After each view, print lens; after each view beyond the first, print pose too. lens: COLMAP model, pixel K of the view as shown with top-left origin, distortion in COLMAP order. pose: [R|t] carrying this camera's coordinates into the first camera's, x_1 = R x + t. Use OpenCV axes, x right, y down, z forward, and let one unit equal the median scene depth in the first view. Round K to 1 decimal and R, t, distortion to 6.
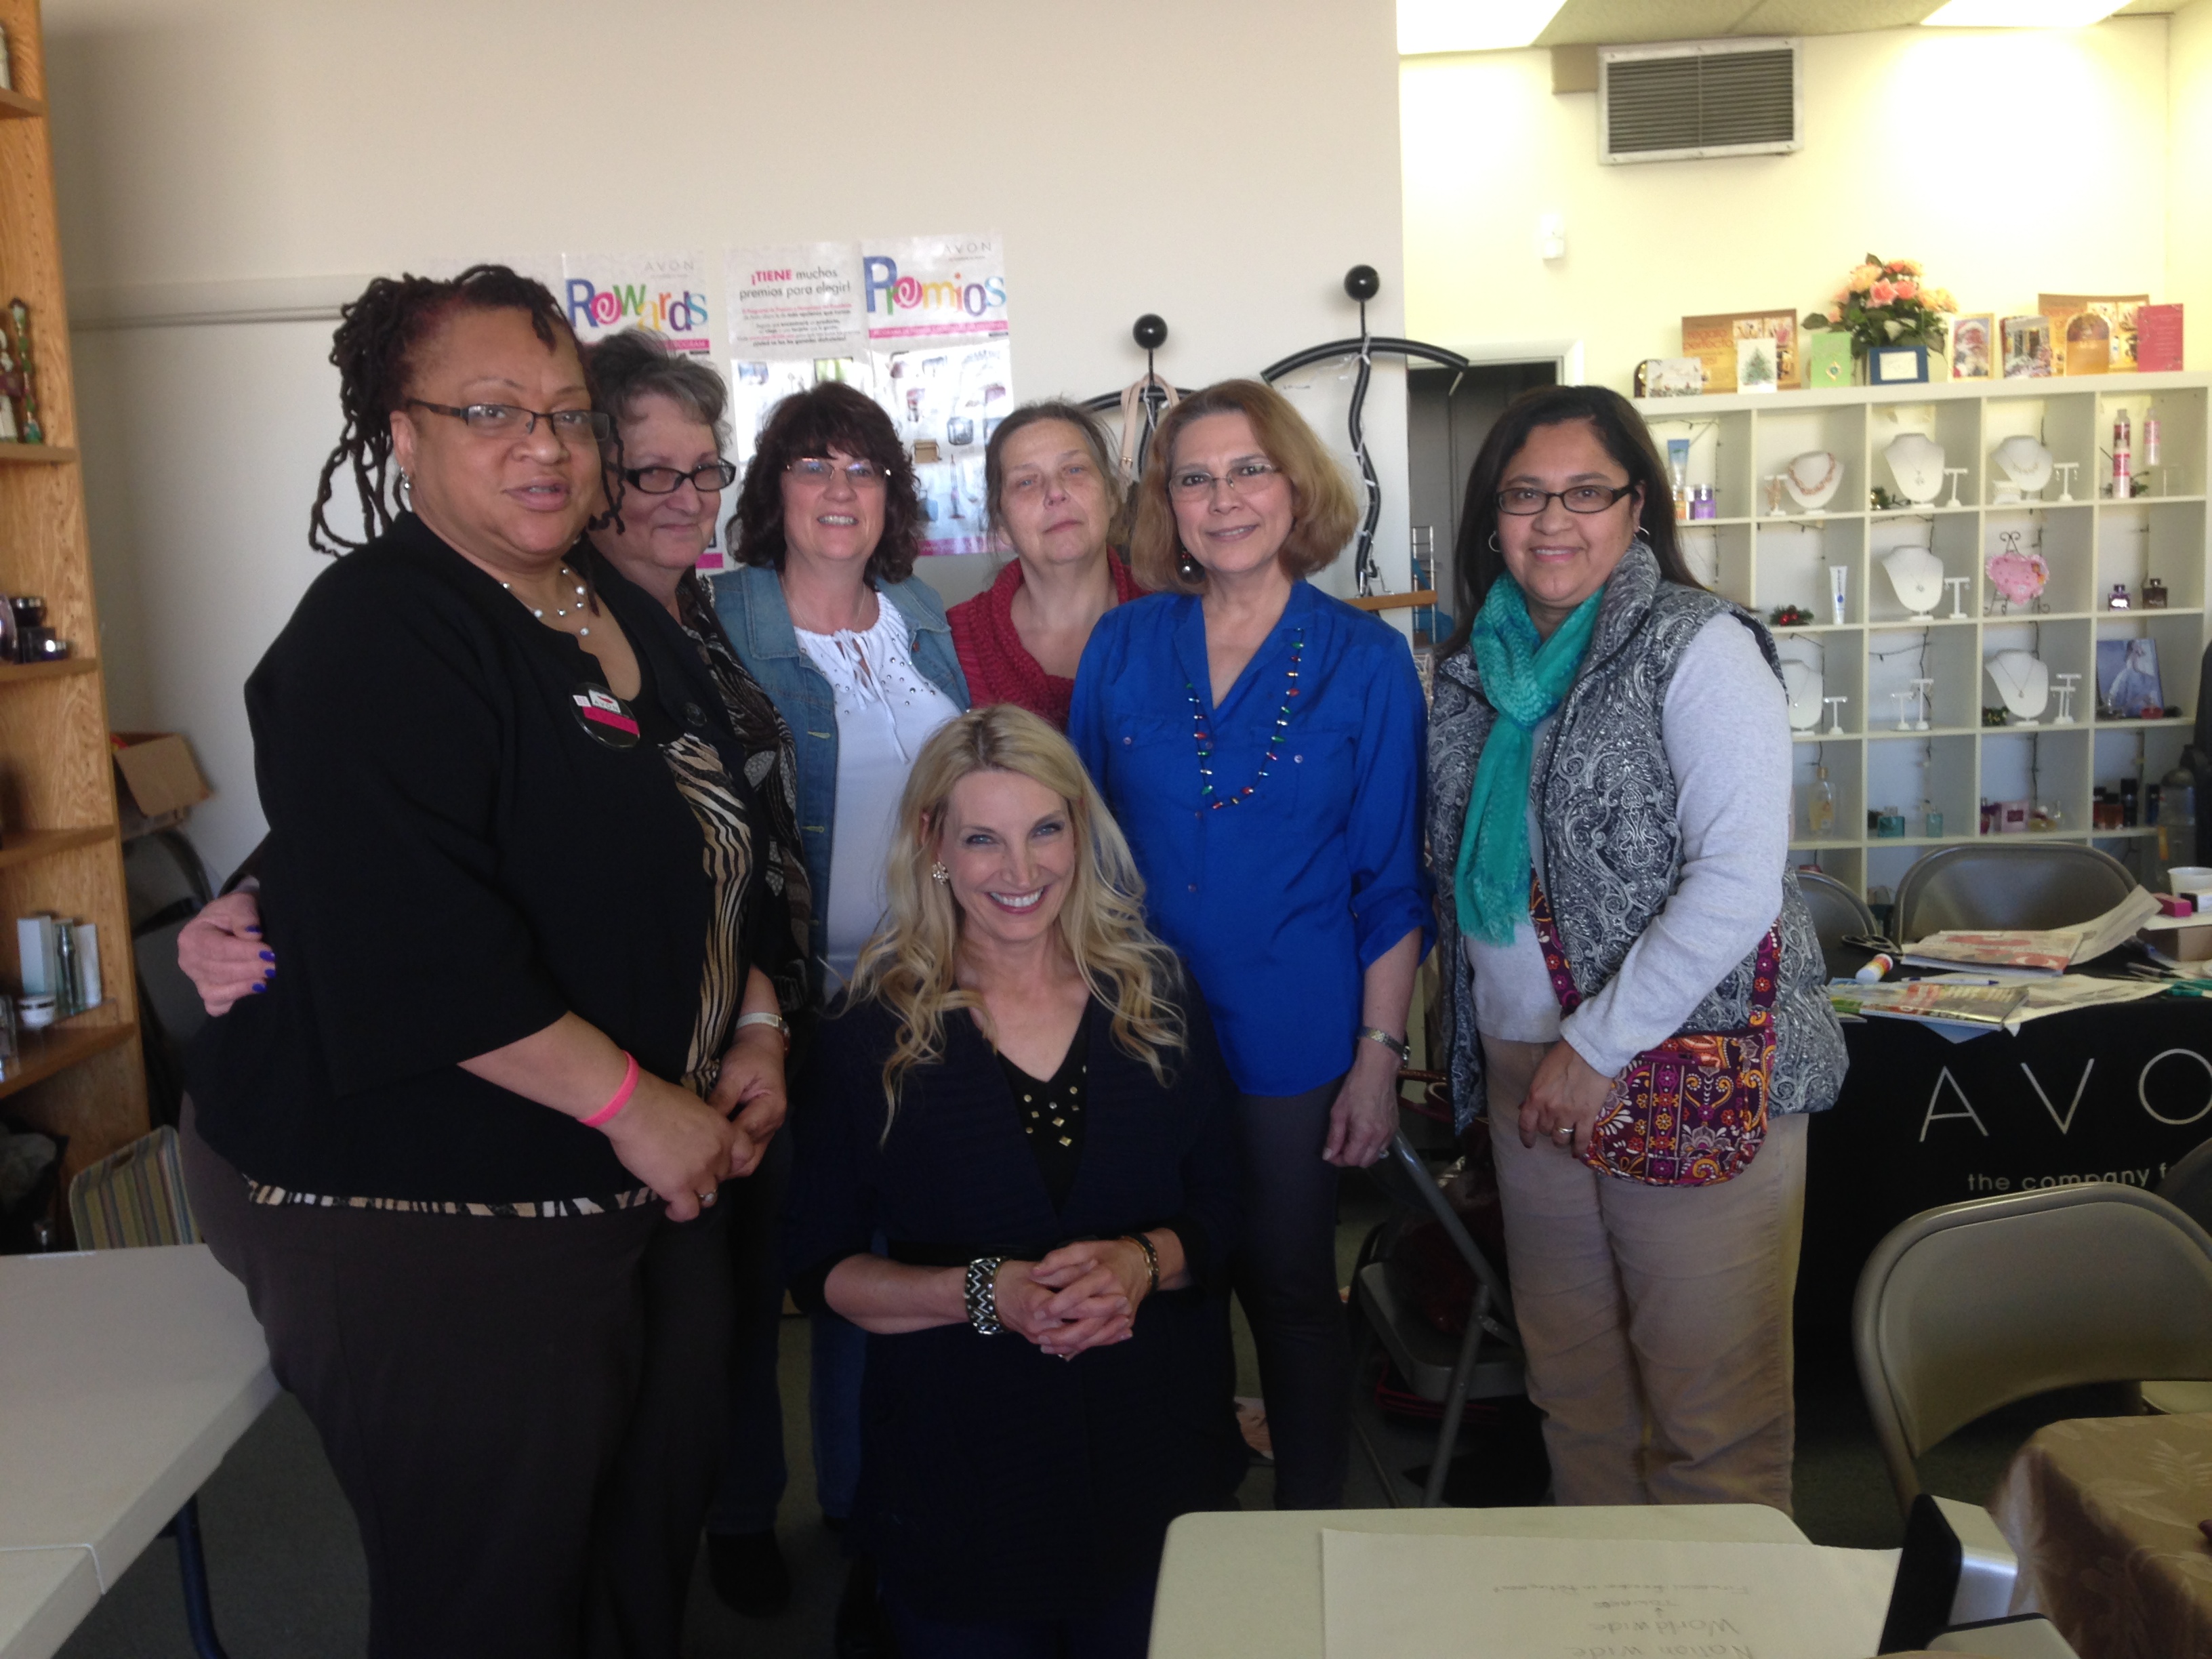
lens RADIAL K [[1901.1, 0, 1106.0], [0, 1901.1, 829.5], [0, 0, 1]] dist [0.111617, -0.248370]
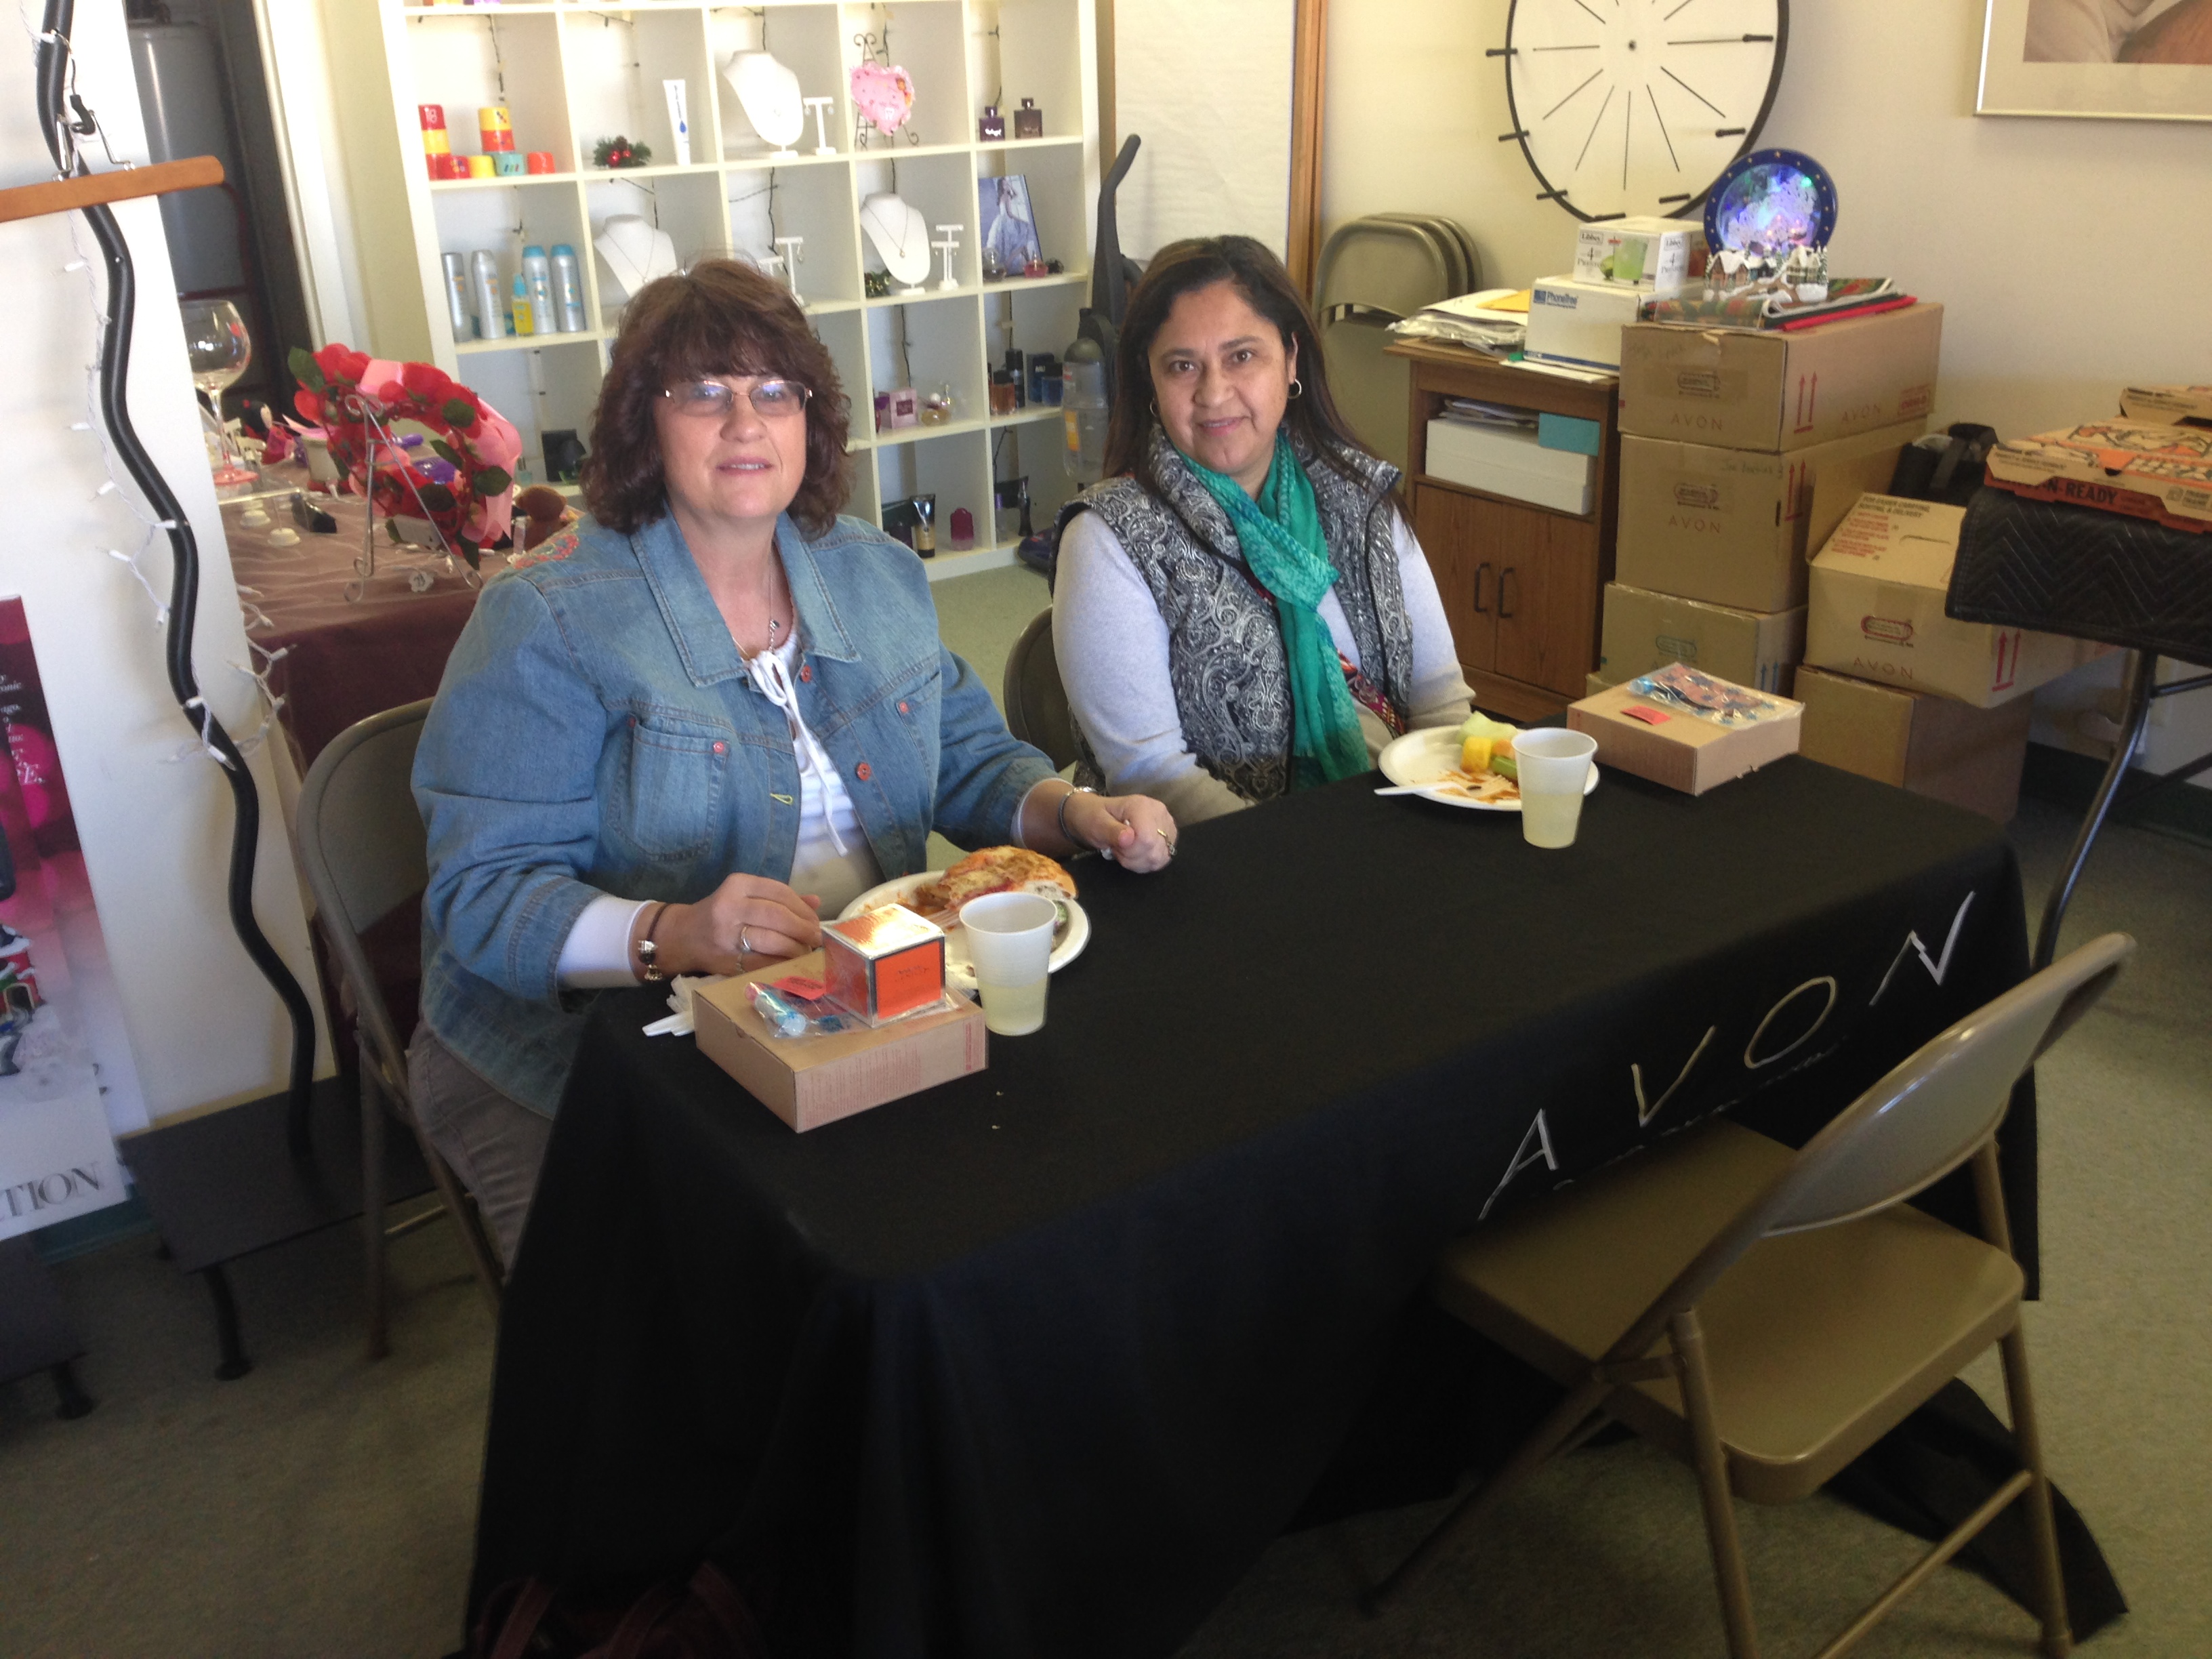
lens RADIAL K [[1901.1, 0, 1106.0], [0, 1901.1, 829.5], [0, 0, 1]] dist [0.111617, -0.248370]
pose [[0.775424, -0.224140, 0.590322, 0.015064], [0.072907, 0.960408, 0.268890, -0.048474], [-0.627218, -0.165465, 0.761064, 0.297734]]
